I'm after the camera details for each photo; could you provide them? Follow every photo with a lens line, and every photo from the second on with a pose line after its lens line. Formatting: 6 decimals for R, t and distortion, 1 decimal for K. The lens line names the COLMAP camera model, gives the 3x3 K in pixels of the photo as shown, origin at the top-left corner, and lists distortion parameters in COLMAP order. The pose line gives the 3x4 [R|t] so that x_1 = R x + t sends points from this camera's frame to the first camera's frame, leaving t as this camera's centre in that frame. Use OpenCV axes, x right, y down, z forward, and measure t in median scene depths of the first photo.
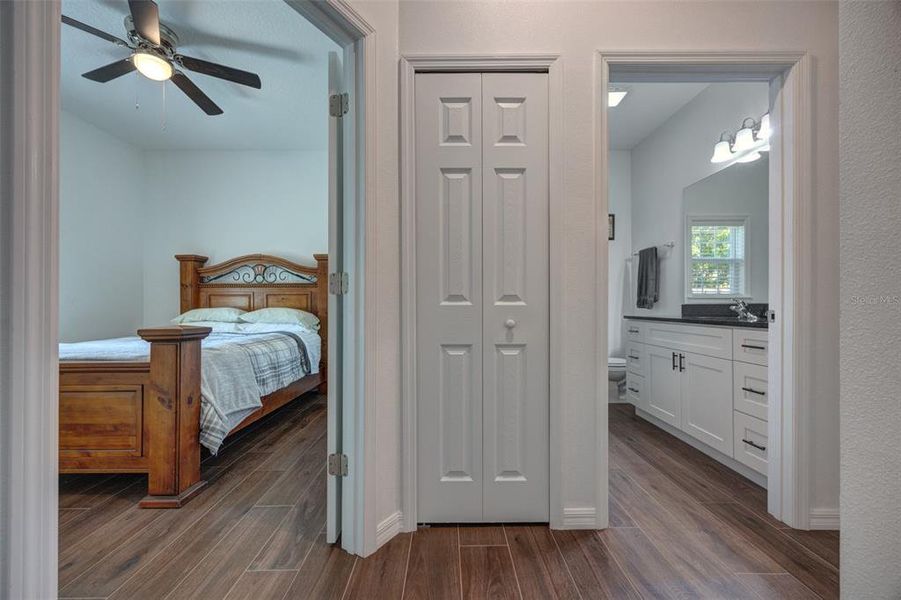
lens RADIAL K [[351.5, 0, 444.8], [0, 351.5, 304.5], [0, 0, 1]] dist [0.001233, -0.000192]
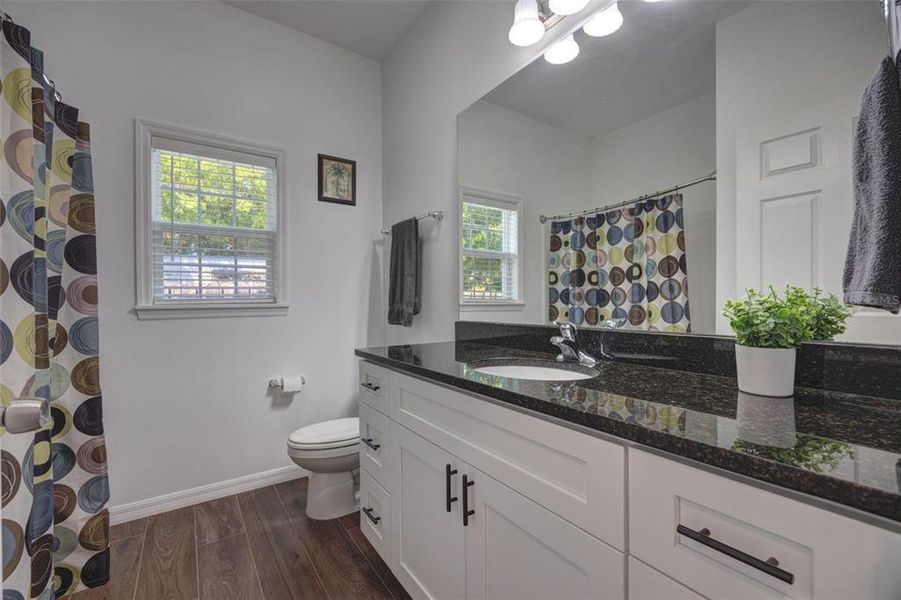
lens RADIAL K [[394.9, 0, 449.7], [0, 394.9, 301.4], [0, 0, 1]] dist [-0.000096, -0.001077]
pose [[0.820051, -0.000482, 0.572290, 0.276756], [0.002955, 0.999990, -0.003392, -0.027265], [-0.572283, 0.004472, 0.820044, 0.441369]]
